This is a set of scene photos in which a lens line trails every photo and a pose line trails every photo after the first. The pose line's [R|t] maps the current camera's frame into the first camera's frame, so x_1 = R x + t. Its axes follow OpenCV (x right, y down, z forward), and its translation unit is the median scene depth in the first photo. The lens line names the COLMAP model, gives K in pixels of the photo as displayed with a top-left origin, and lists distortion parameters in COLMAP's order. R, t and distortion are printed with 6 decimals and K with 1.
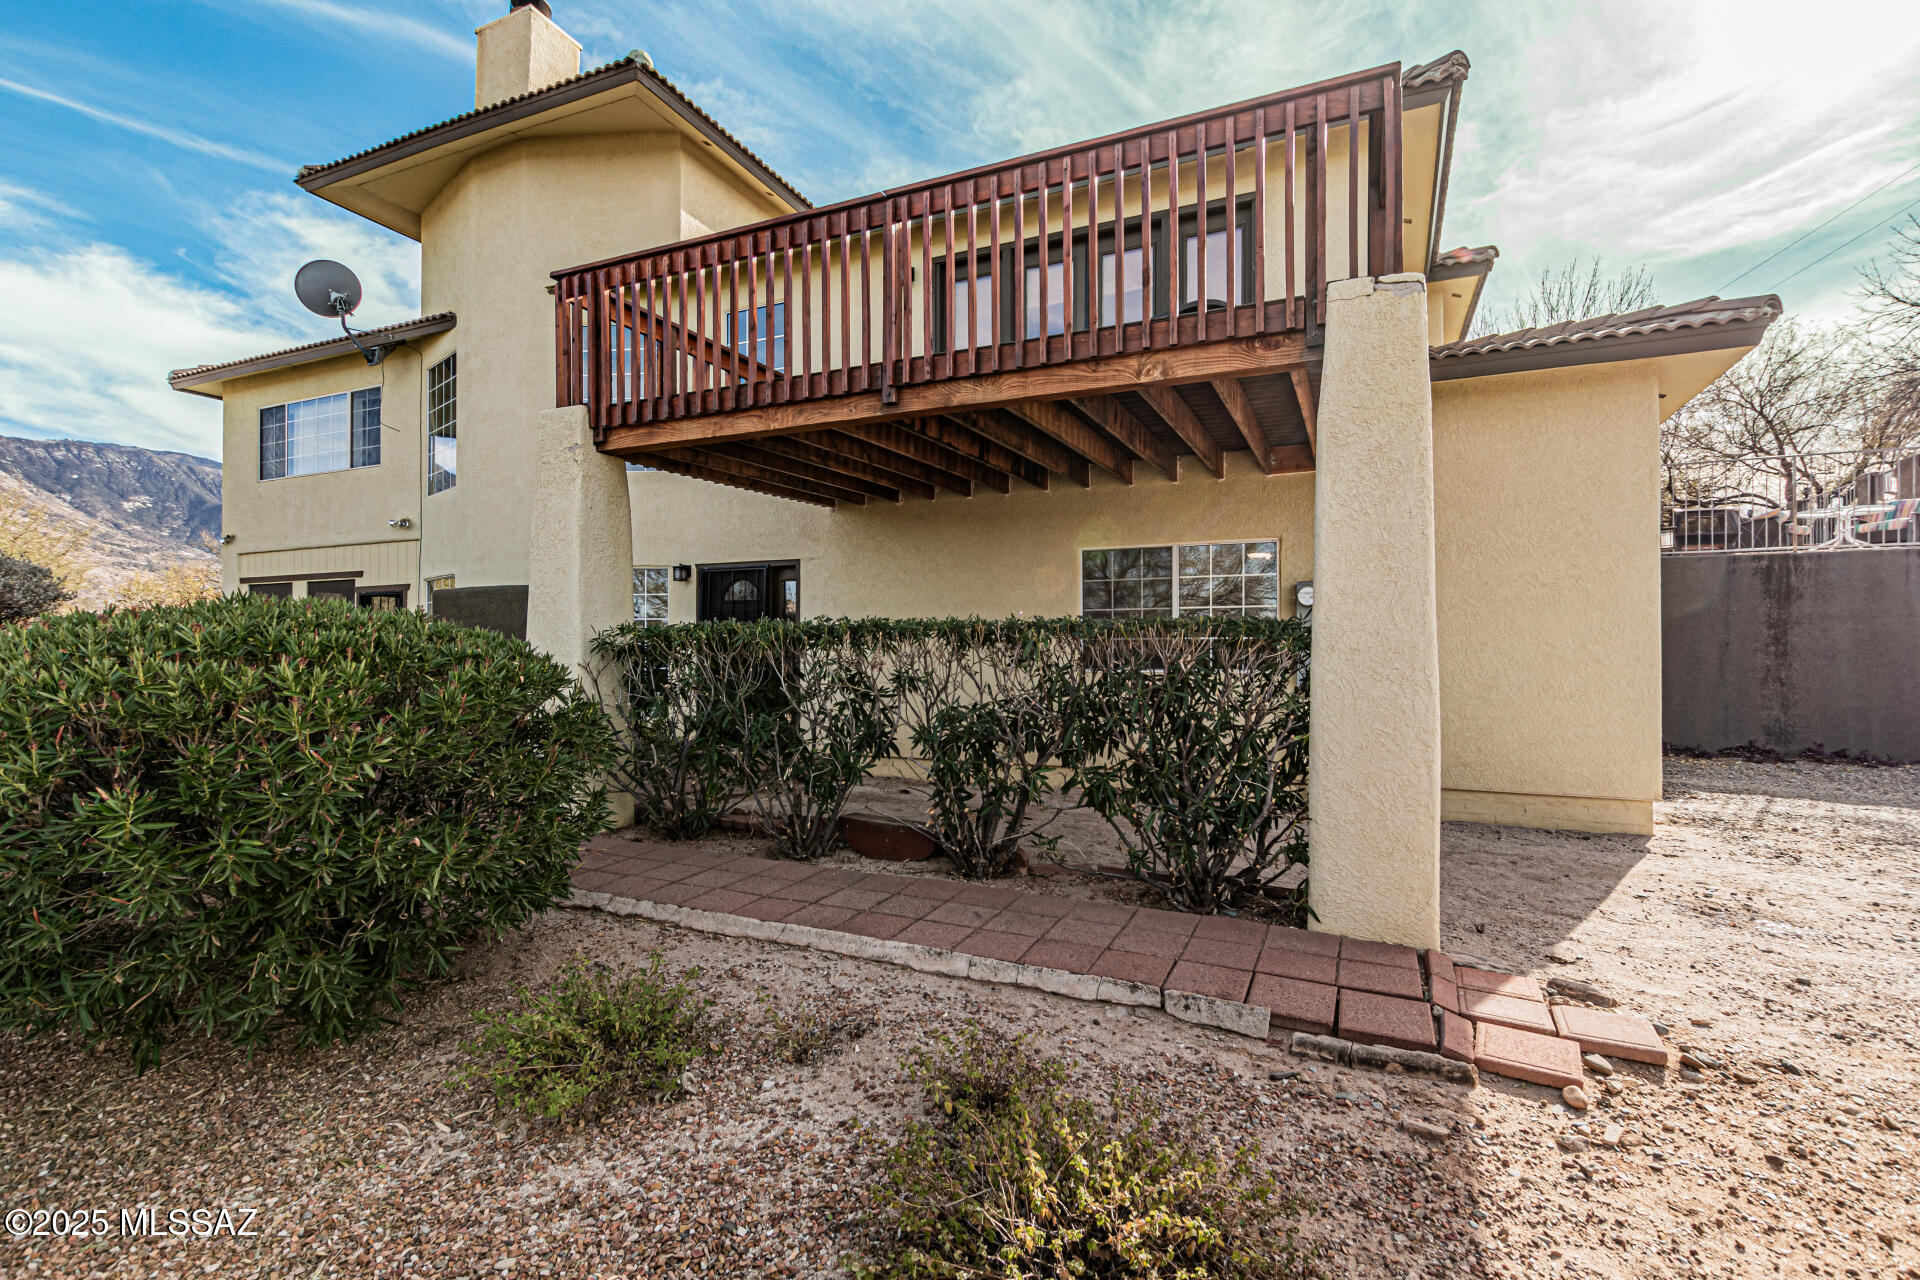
lens RADIAL K [[885.4, 0, 966.3], [0, 885.4, 647.8], [0, 0, 1]] dist [0.004709, -0.002005]
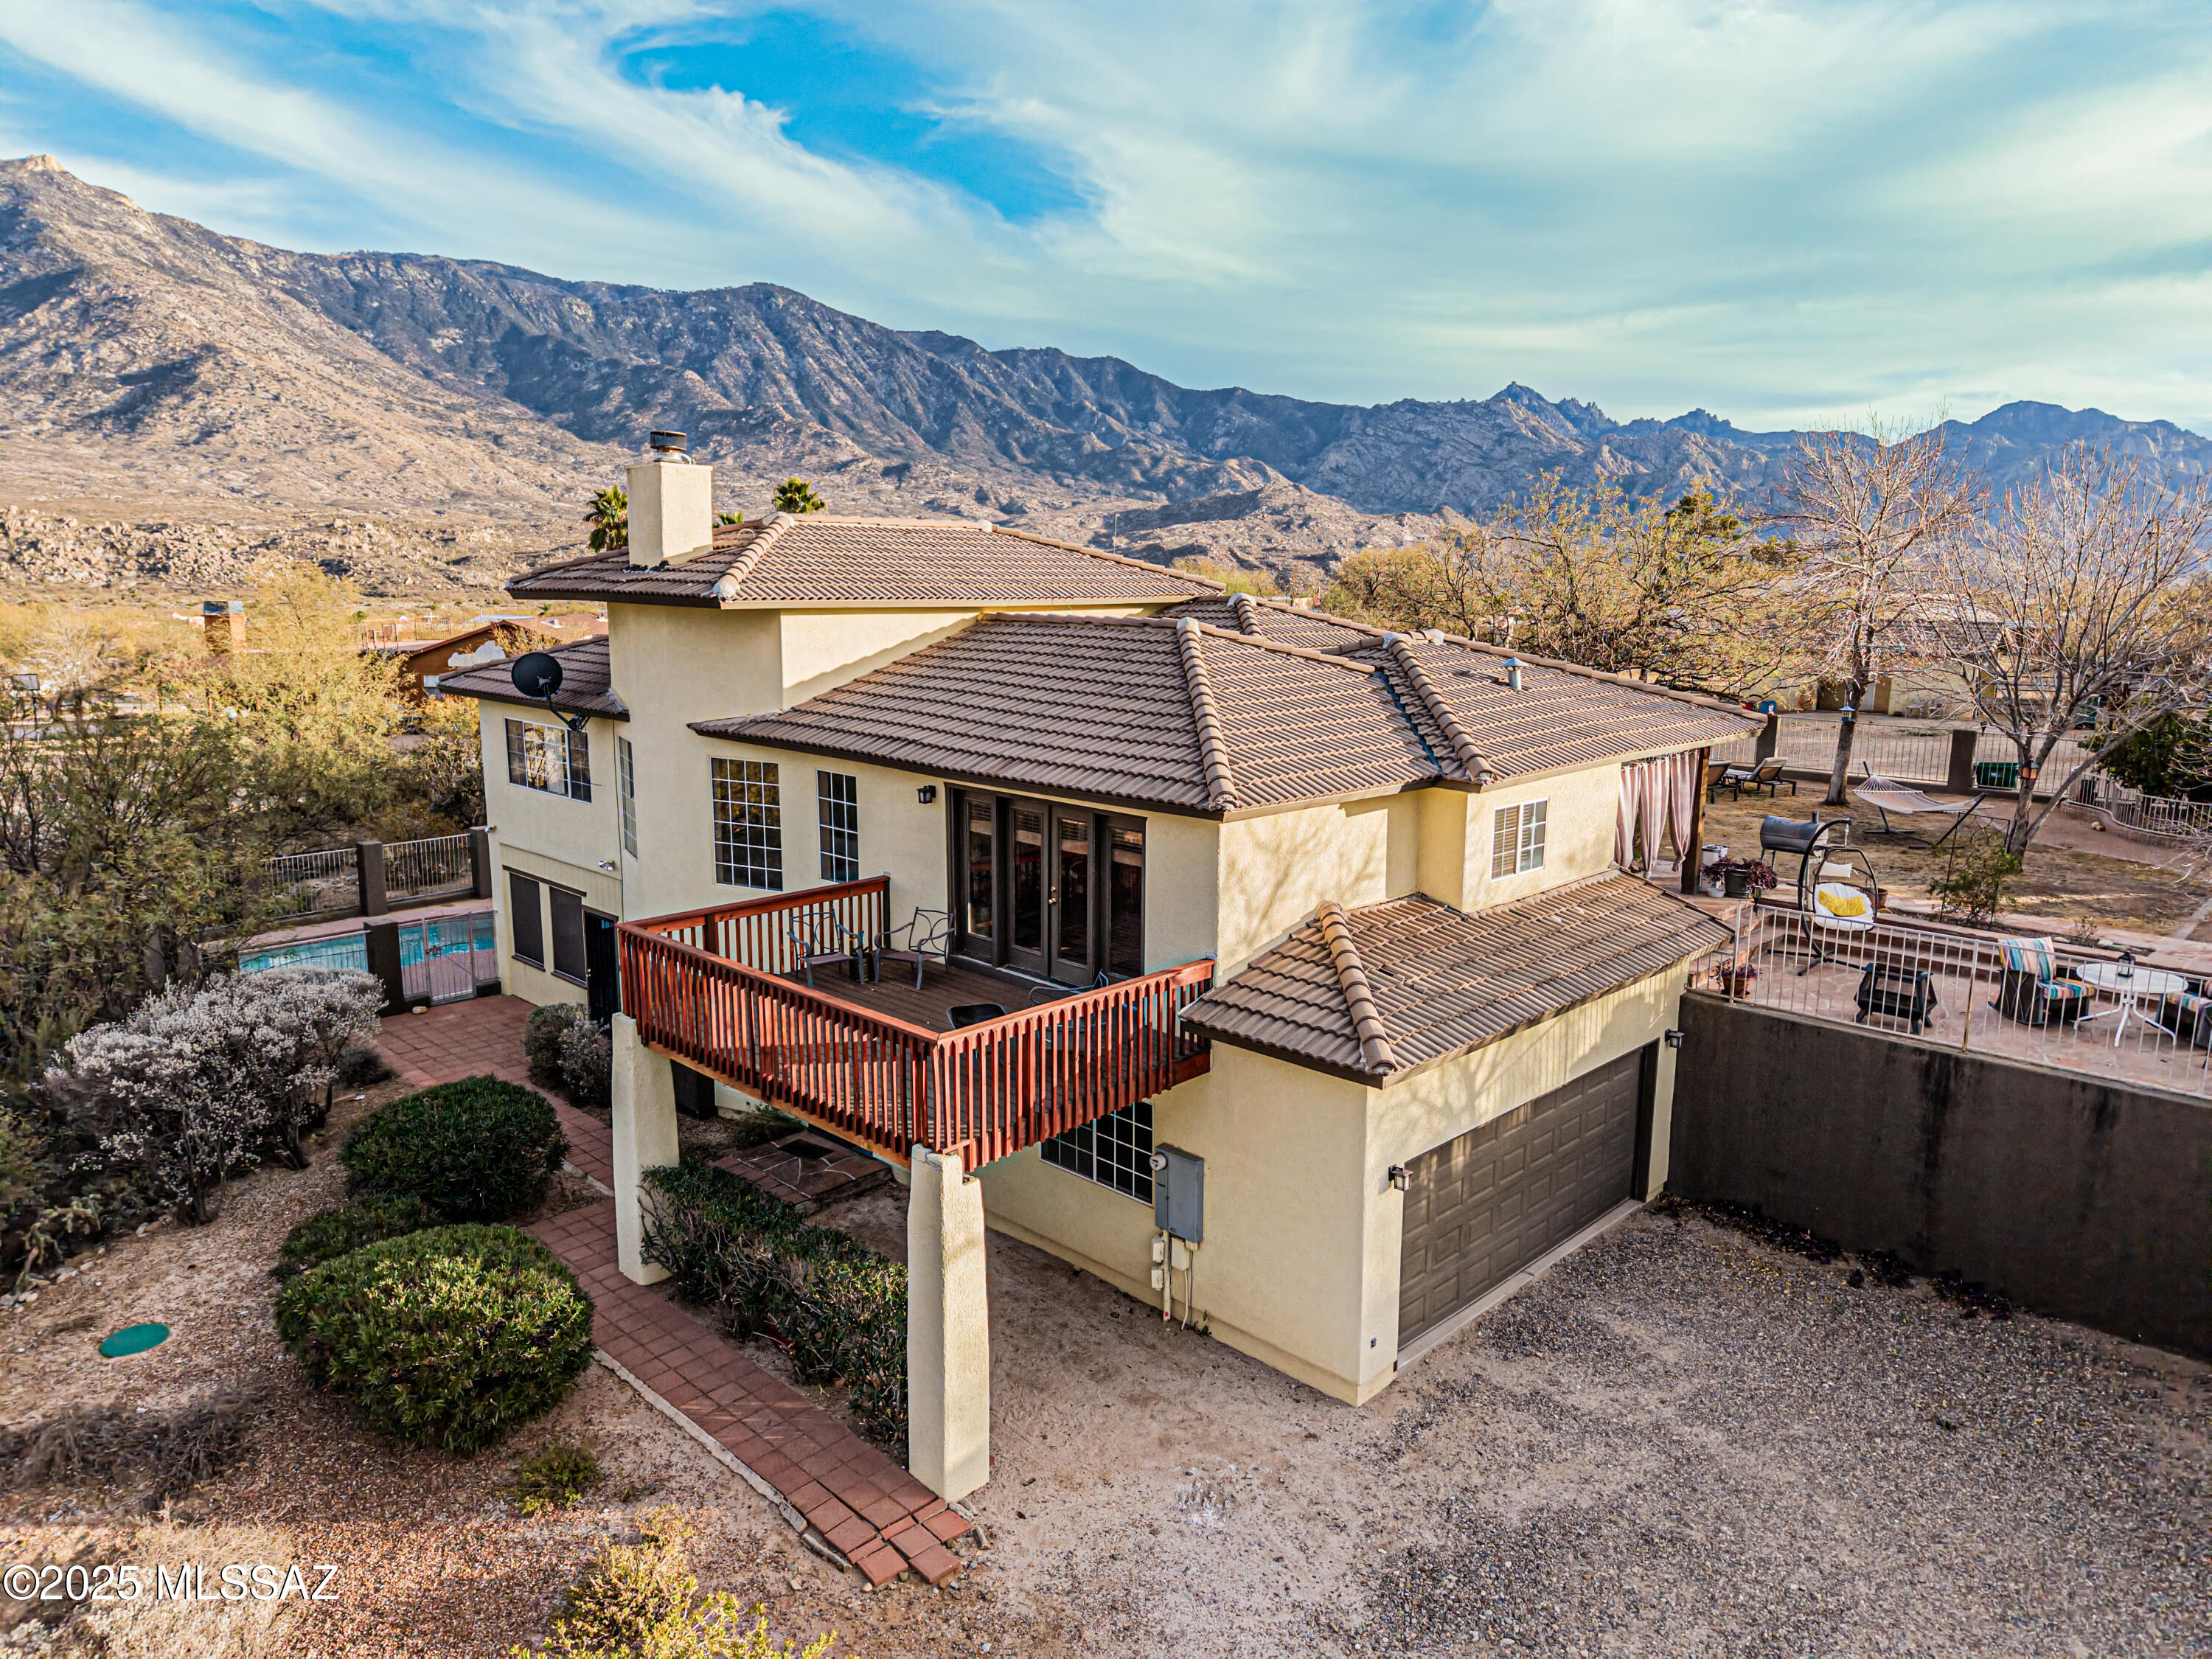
lens RADIAL K [[1480.7, 0, 1116.1], [0, 1480.7, 842.0], [0, 0, 1]] dist [0.019449, -0.014625]
pose [[0.941100, 0.072056, -0.330362, 0.560375], [-0.006145, 0.980513, 0.196357, -0.518133], [0.338073, -0.182762, 0.923204, -0.489401]]
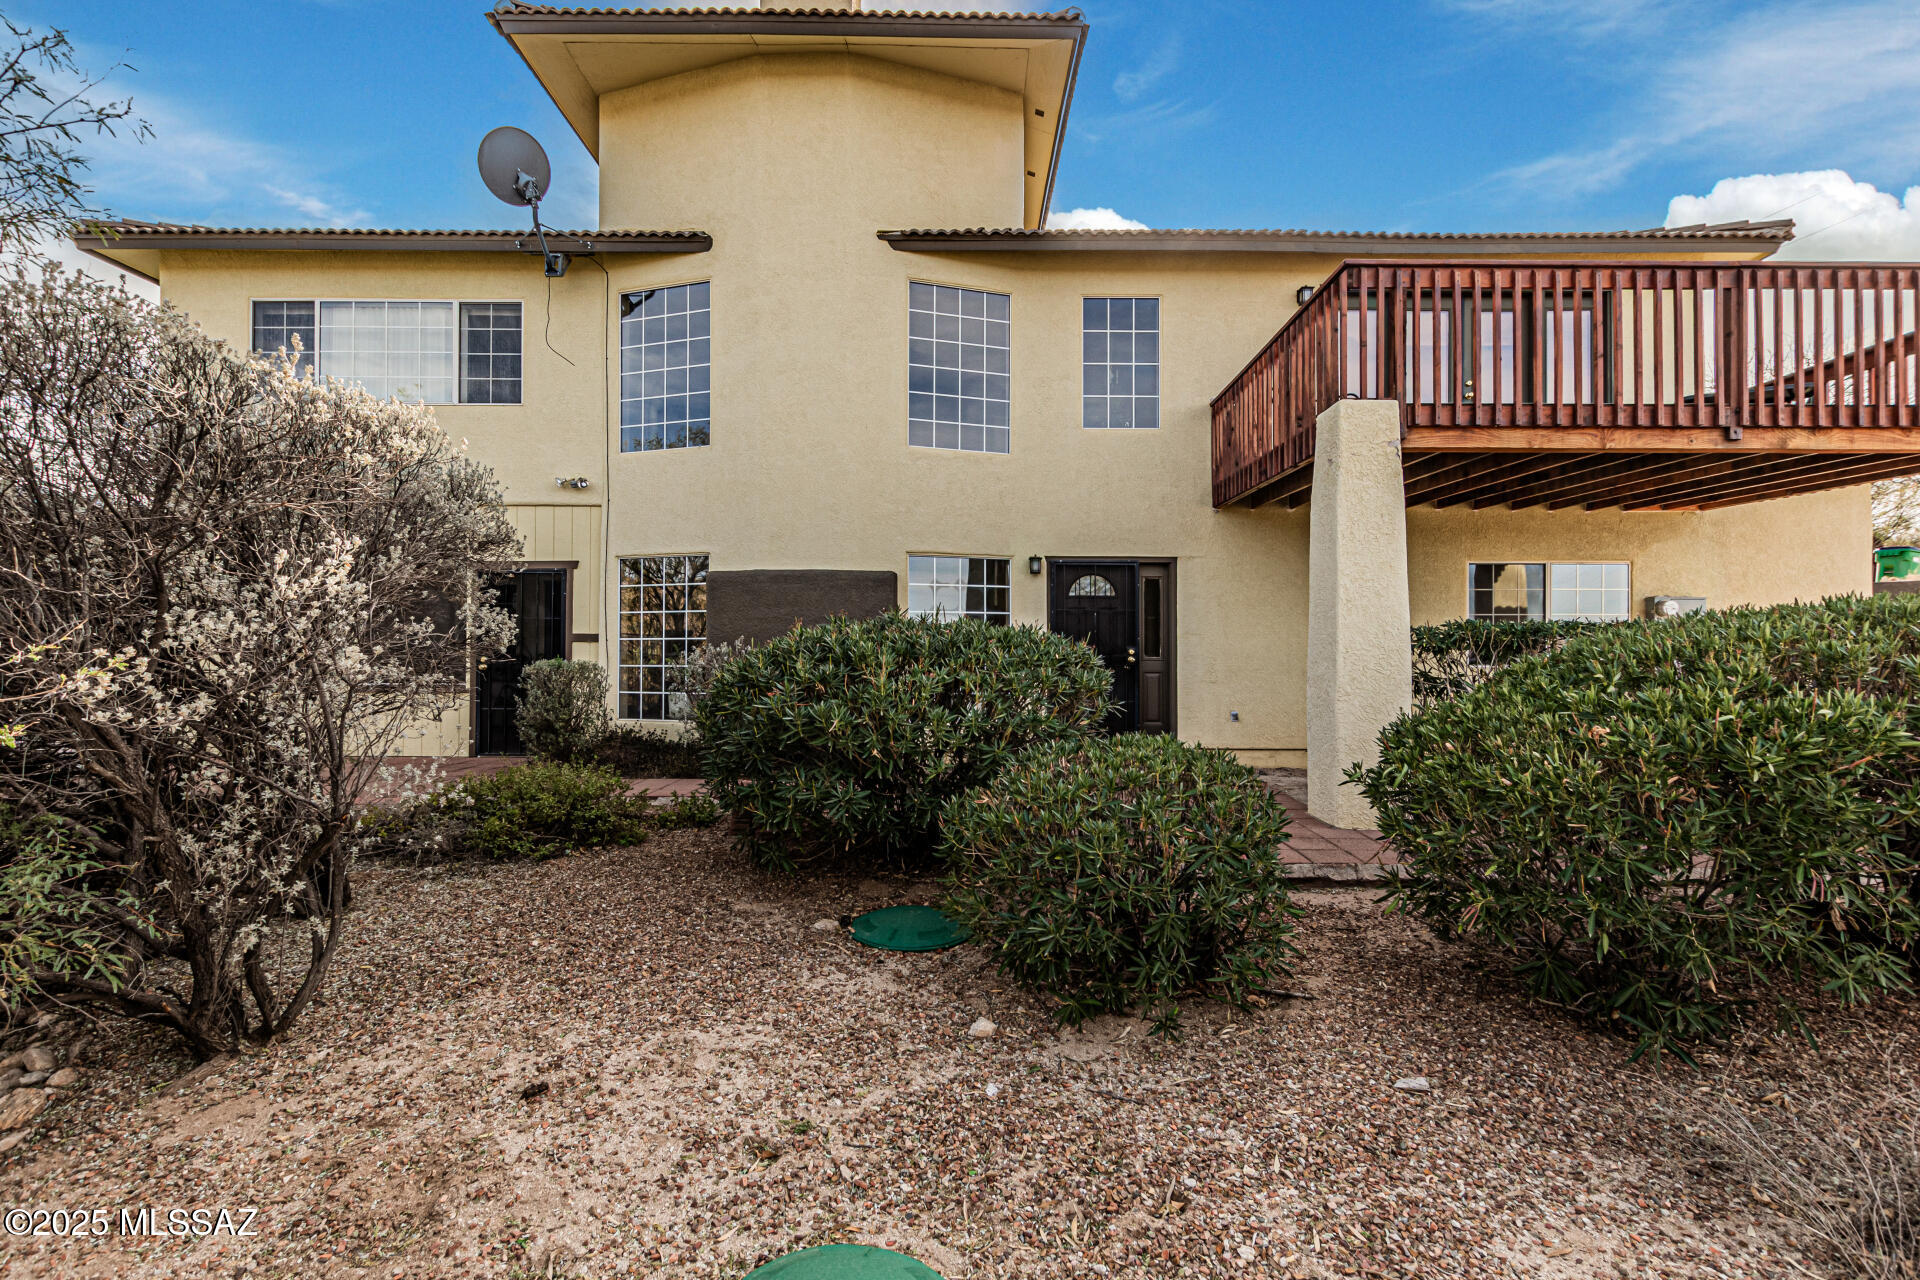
lens RADIAL K [[885.4, 0, 955.7], [0, 885.4, 654.3], [0, 0, 1]] dist [0.004709, -0.002005]
pose [[0.913235, 0.005332, 0.407399, -0.617197], [-0.007001, 0.999972, 0.002606, 0.005886], [-0.407374, -0.005232, 0.913247, 0.139792]]
